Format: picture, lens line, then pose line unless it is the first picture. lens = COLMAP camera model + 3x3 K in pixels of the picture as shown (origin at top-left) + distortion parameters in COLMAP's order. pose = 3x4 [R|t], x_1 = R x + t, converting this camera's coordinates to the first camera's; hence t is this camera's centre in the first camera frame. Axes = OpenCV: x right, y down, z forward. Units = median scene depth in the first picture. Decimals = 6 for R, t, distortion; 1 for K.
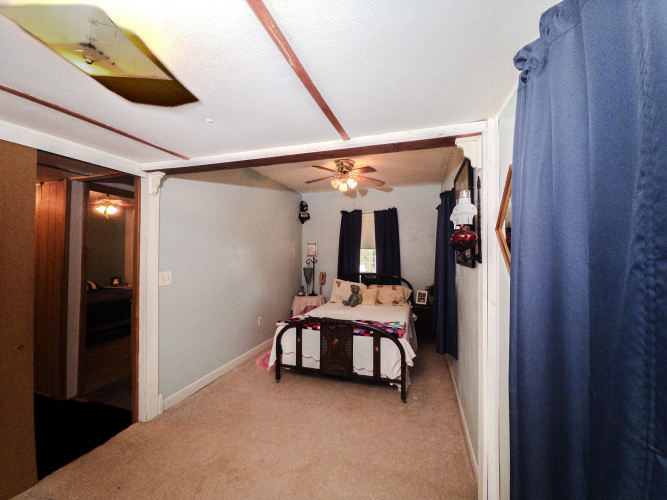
lens RADIAL K [[263.2, 0, 334.4], [0, 263.2, 250.0], [0, 0, 1]] dist [-0.010882, 0.001635]
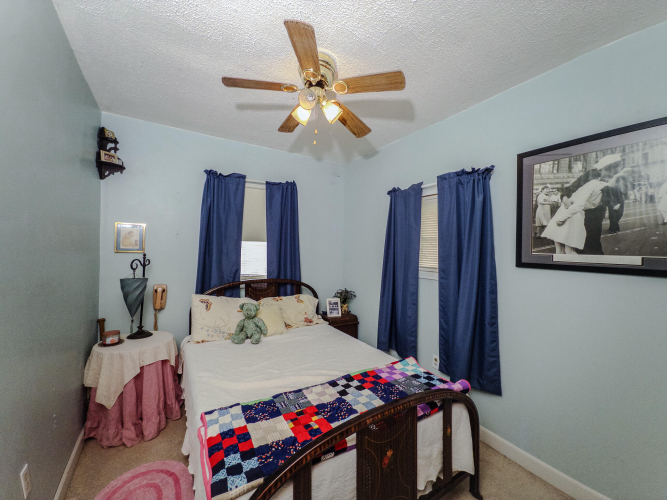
lens RADIAL K [[263.2, 0, 333.7], [0, 263.2, 250.6], [0, 0, 1]] dist [-0.010882, 0.001635]
pose [[0.651936, 0.004109, 0.758263, -0.218541], [-0.028263, 0.999422, 0.018883, 0.001726], [-0.757747, -0.033741, 0.651676, 0.455033]]
